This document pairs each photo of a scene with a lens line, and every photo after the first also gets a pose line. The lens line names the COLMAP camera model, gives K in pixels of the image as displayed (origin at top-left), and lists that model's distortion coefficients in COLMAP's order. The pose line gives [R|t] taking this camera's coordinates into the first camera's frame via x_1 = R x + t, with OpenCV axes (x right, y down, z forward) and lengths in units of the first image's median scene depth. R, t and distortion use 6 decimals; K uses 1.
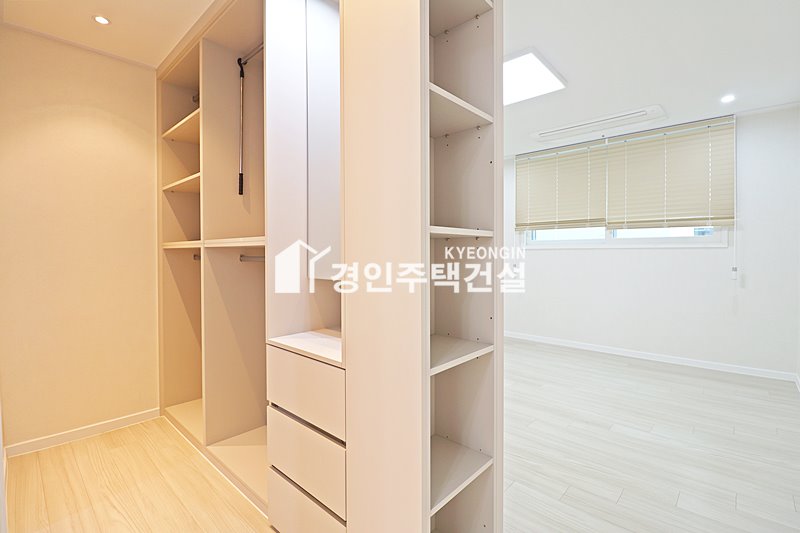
lens RADIAL K [[367.6, 0, 399.7], [0, 367.6, 262.6], [0, 0, 1]] dist [-0.005383, -0.010427]
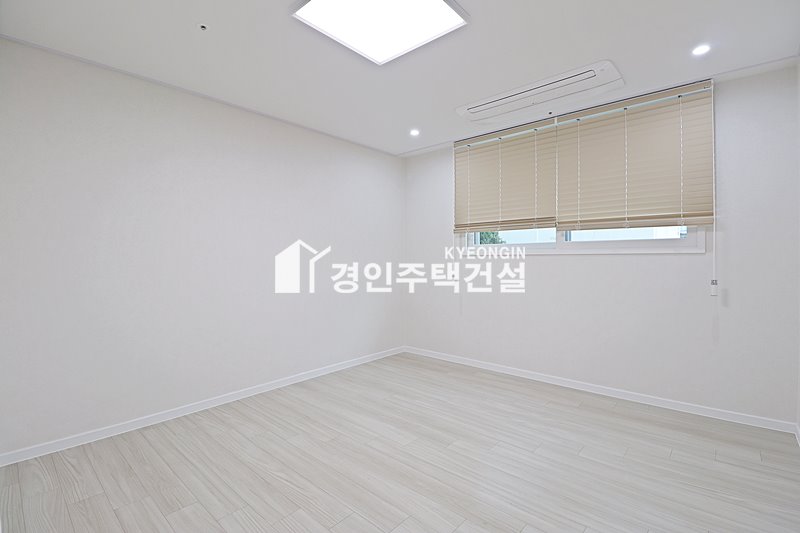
lens RADIAL K [[367.6, 0, 399.6], [0, 367.6, 263.9], [0, 0, 1]] dist [-0.005383, -0.010427]
pose [[0.999795, -0.001800, 0.020177, 0.227840], [0.002004, 0.999947, -0.010083, -0.011871], [-0.020158, 0.010121, 0.999746, 0.230468]]
